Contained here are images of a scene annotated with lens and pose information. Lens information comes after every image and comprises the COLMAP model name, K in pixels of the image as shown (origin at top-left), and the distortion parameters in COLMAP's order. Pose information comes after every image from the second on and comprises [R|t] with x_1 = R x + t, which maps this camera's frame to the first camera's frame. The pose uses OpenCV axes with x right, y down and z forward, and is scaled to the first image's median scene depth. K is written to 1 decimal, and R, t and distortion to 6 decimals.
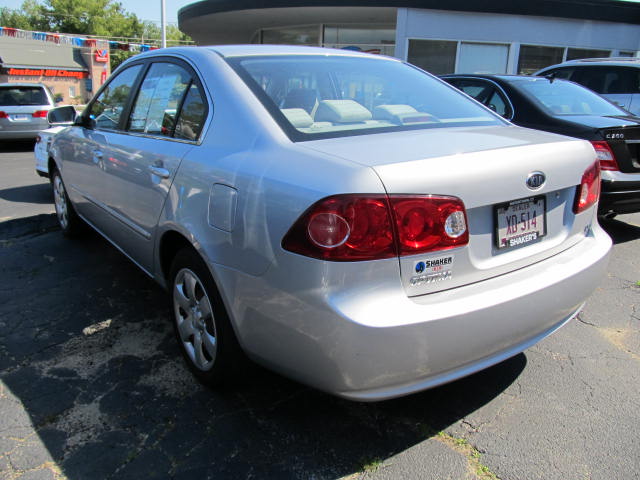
lens RADIAL K [[508.4, 0, 321.6], [0, 508.4, 238.5], [0, 0, 1]] dist [-0.009045, -0.023960]
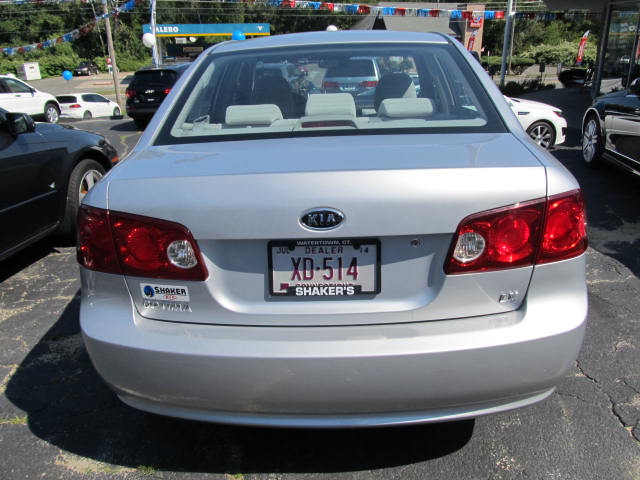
lens RADIAL K [[508.4, 0, 320.3], [0, 508.4, 239.0], [0, 0, 1]] dist [-0.009045, -0.023960]
pose [[0.769479, 0.180048, -0.612769, 0.852861], [-0.139286, 0.983655, 0.114117, -0.163742], [0.623299, -0.002460, 0.781979, 0.388545]]
